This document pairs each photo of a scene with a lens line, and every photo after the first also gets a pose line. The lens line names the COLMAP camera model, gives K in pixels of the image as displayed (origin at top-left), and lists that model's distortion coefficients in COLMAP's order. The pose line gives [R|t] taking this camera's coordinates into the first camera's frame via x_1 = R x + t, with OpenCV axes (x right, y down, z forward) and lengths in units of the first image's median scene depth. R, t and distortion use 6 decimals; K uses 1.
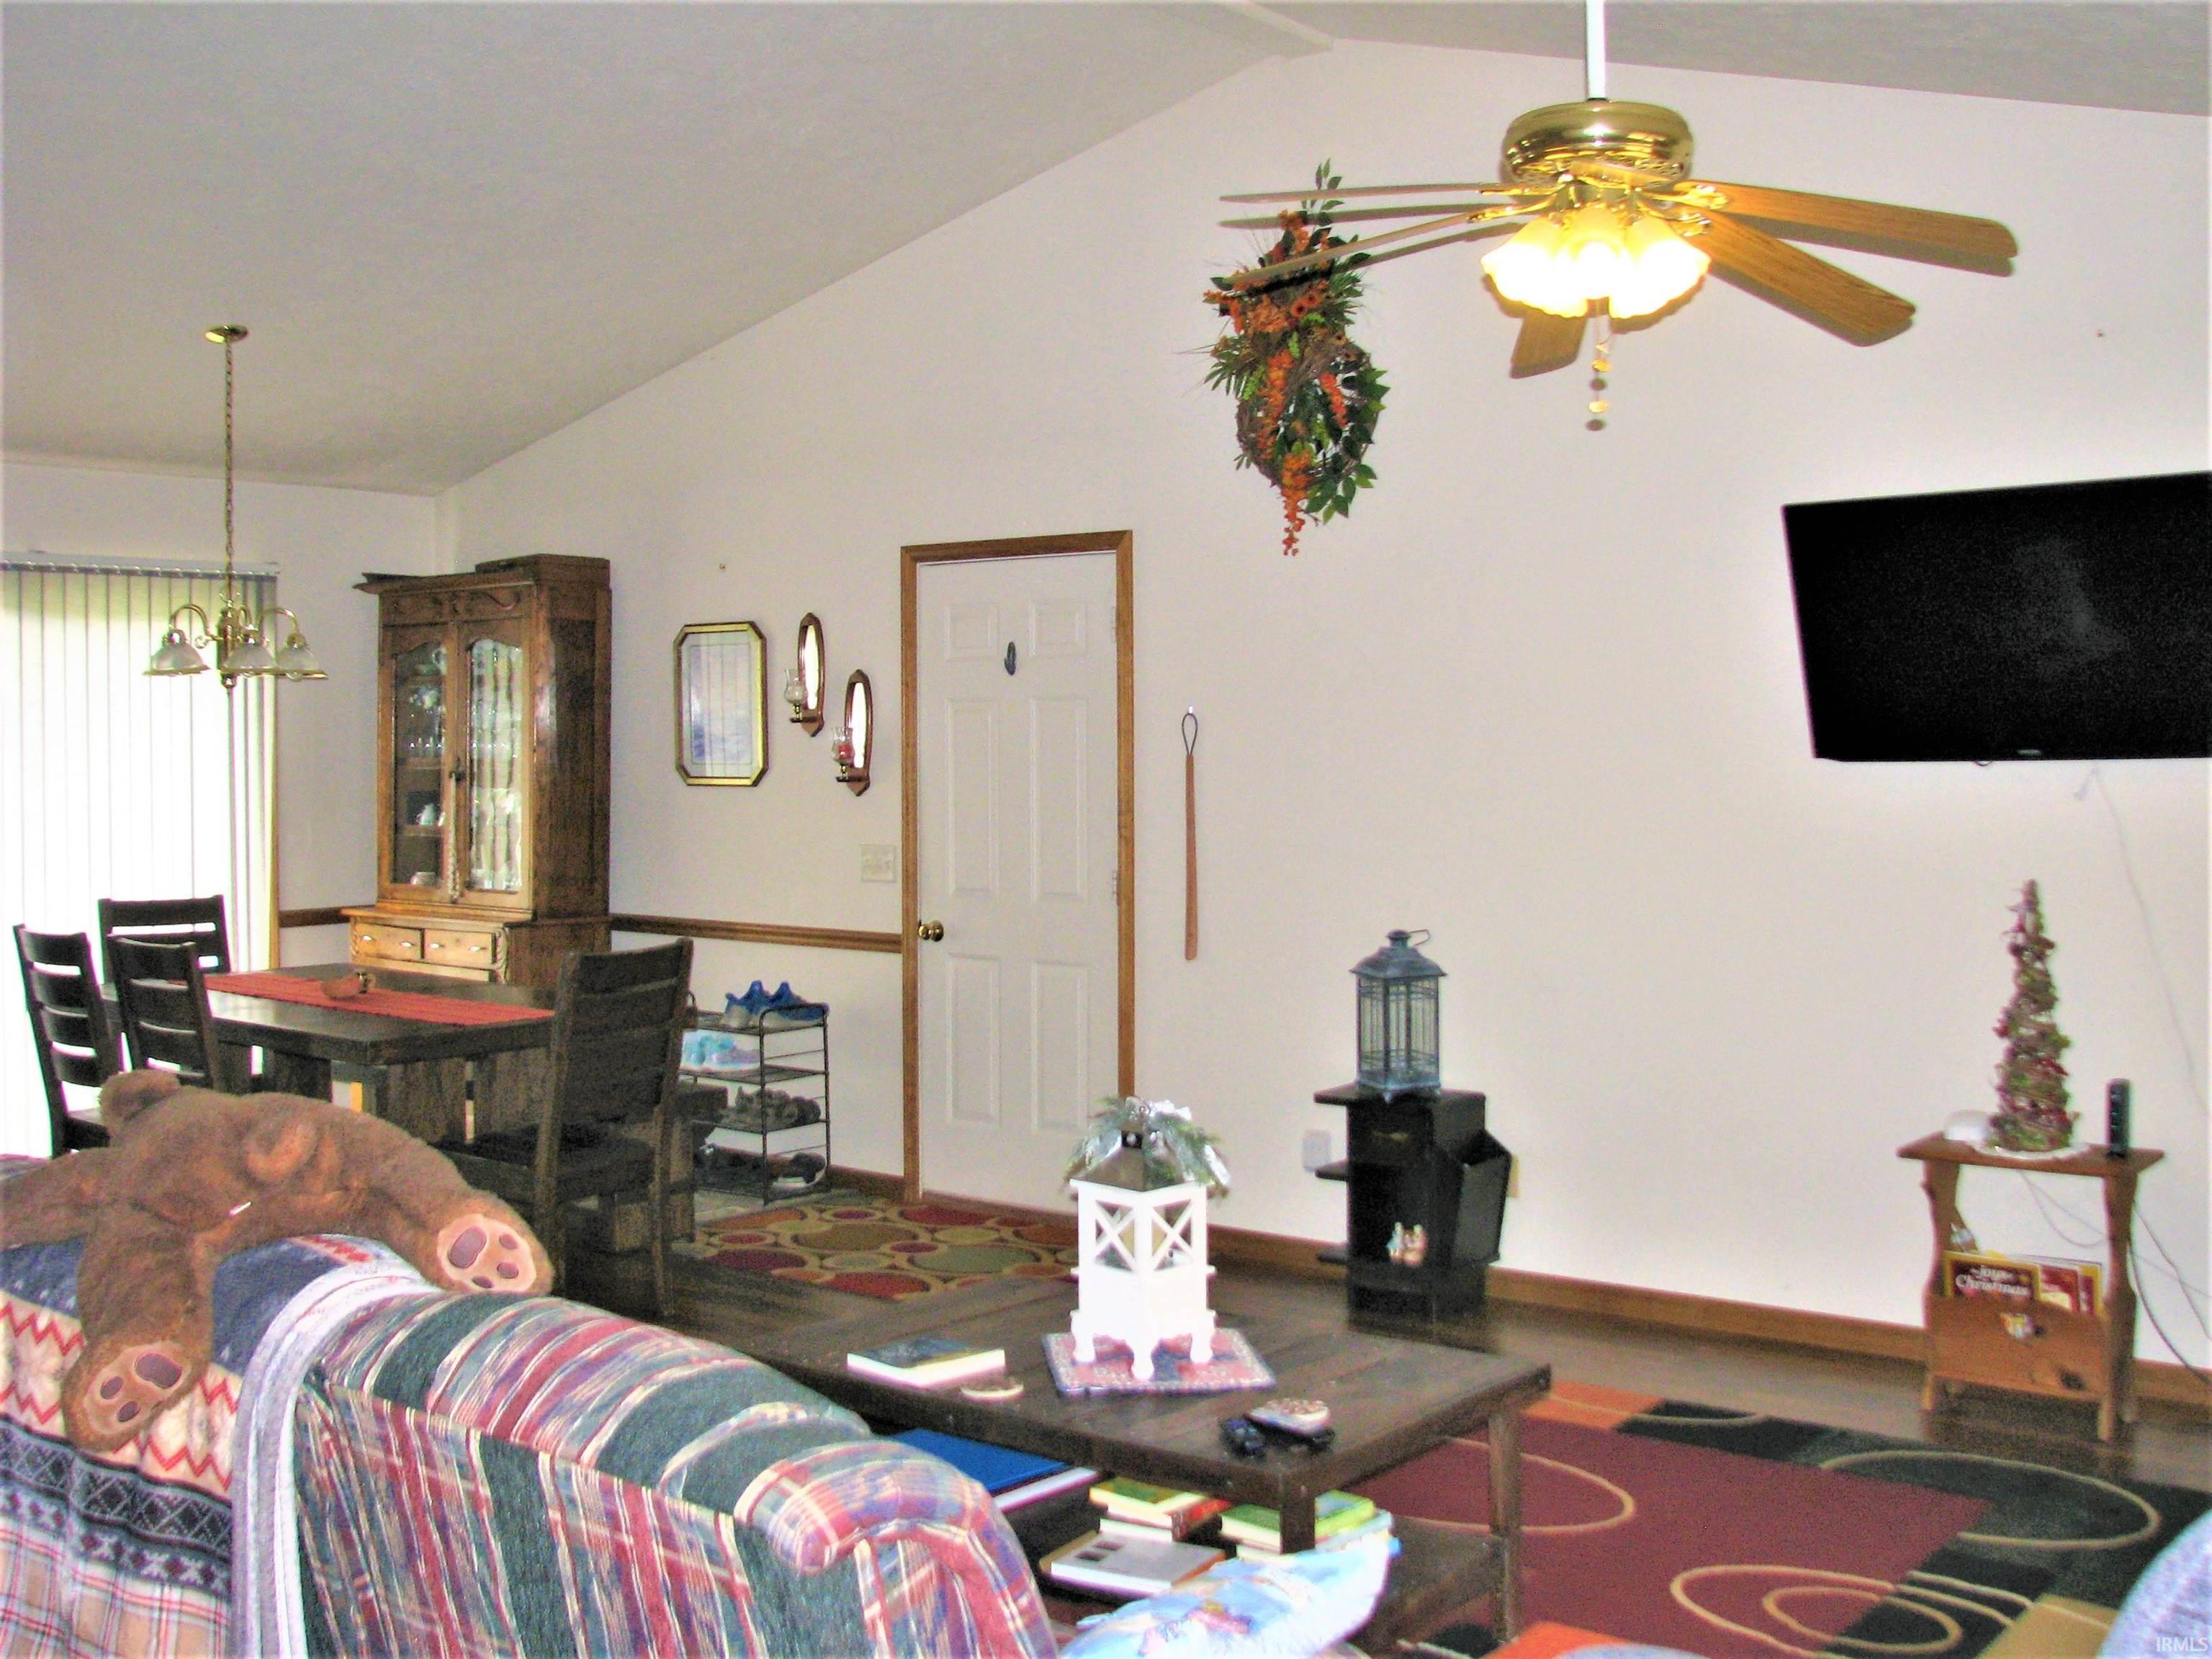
lens RADIAL K [[2319.6, 0, 1106.0], [0, 2319.6, 829.5], [0, 0, 1]] dist [-0.203321, 0.263509]
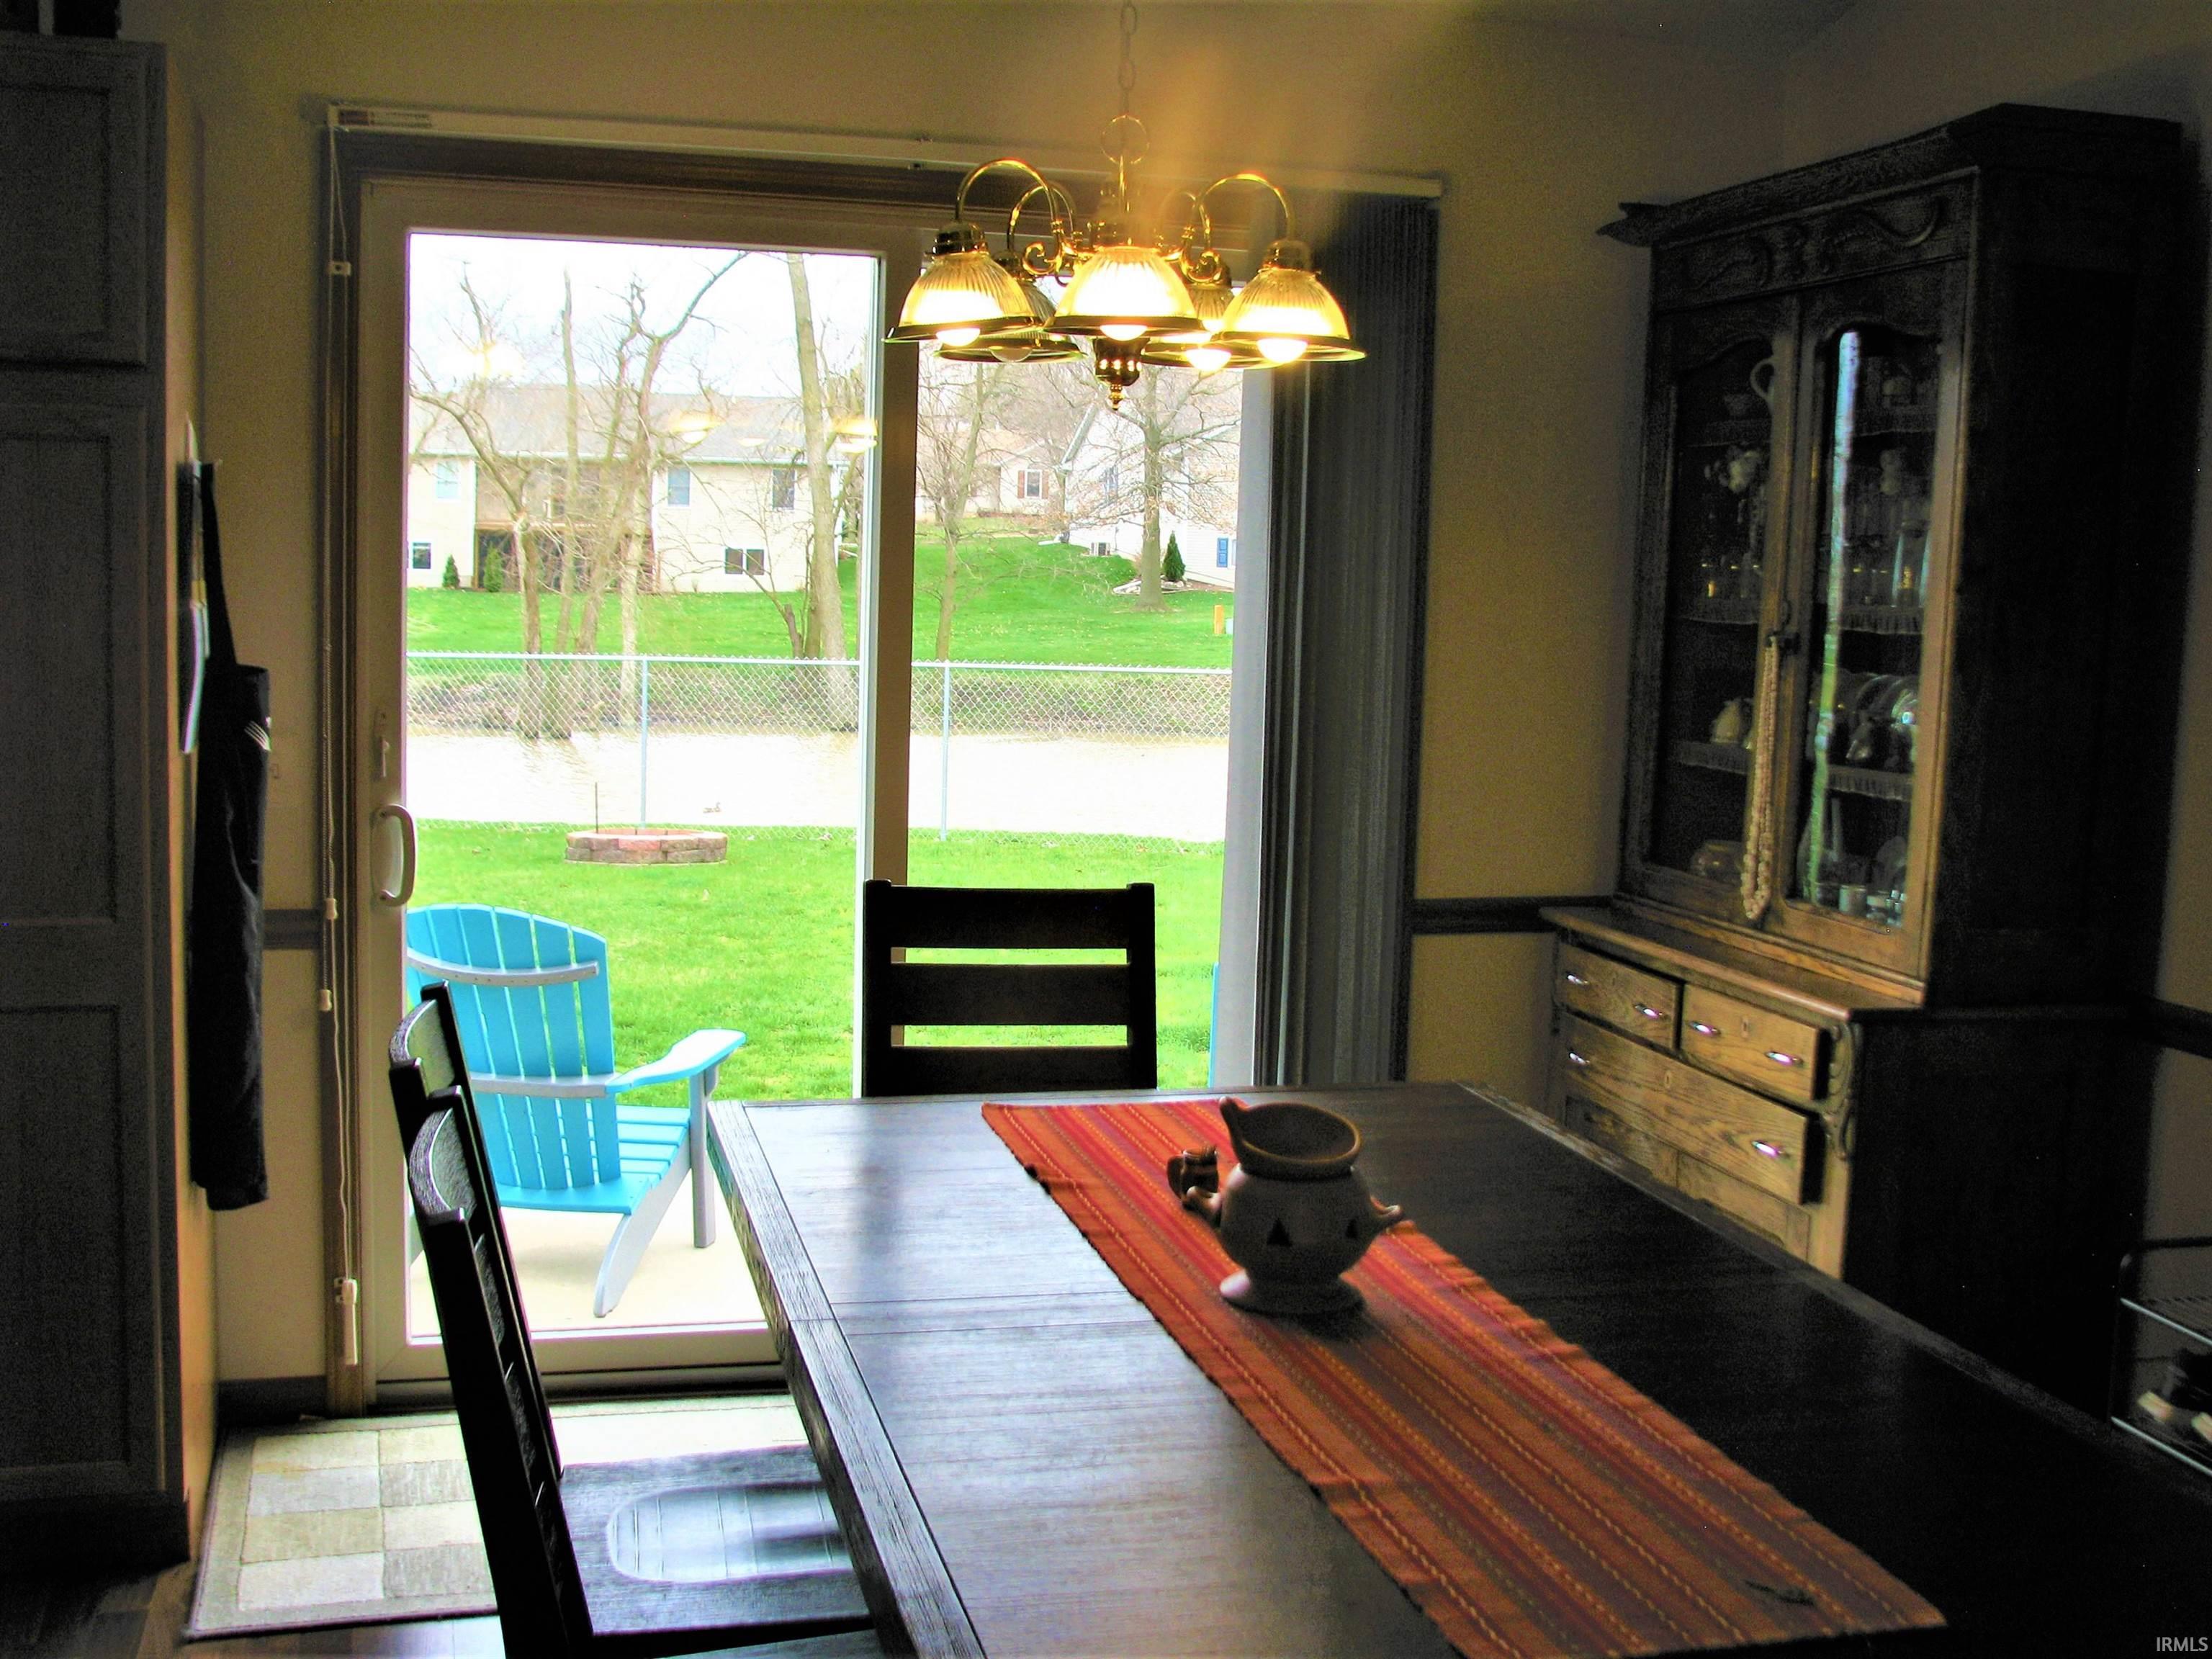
lens RADIAL K [[2319.6, 0, 1106.0], [0, 2319.6, 829.5], [0, 0, 1]] dist [-0.203321, 0.263509]
pose [[0.801504, 0.082410, -0.592284, -0.125176], [-0.045578, 0.995996, 0.076905, -0.014636], [0.596250, -0.034644, 0.802051, 0.565304]]
